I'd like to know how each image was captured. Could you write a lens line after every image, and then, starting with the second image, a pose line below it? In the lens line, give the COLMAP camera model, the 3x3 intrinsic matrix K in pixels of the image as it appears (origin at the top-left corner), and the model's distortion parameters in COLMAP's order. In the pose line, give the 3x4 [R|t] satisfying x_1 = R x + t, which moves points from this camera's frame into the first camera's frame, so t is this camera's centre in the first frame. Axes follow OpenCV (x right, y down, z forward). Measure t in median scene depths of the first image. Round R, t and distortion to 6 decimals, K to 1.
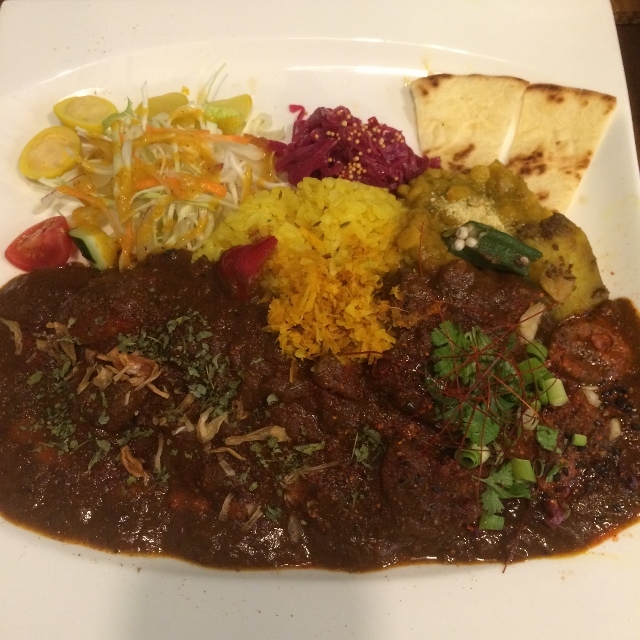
lens RADIAL K [[824.5, 0, 322.0], [0, 824.5, 320.6], [0, 0, 1]] dist [0.033703, 0.000000]
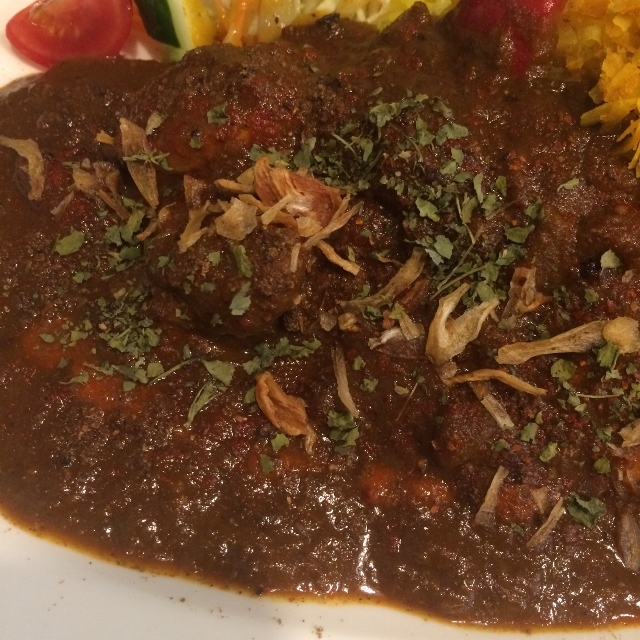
lens RADIAL K [[824.5, 0, 319.9], [0, 824.5, 319.6], [0, 0, 1]] dist [0.033703, 0.000000]
pose [[0.996925, 0.015730, 0.076763, -0.235209], [-0.012470, 0.999007, -0.042773, 0.136133], [-0.077360, 0.041684, 0.996131, 0.494289]]
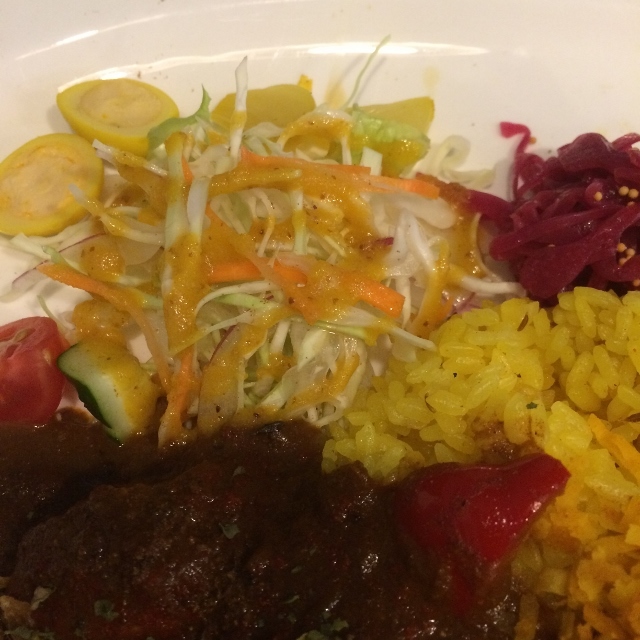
lens RADIAL K [[824.5, 0, 313.7], [0, 824.5, 319.8], [0, 0, 1]] dist [0.033703, 0.000000]
pose [[0.996278, 0.079134, -0.034177, -0.155002], [-0.079416, 0.996817, -0.006953, -0.146070], [0.033519, 0.009641, 0.999392, 0.560513]]
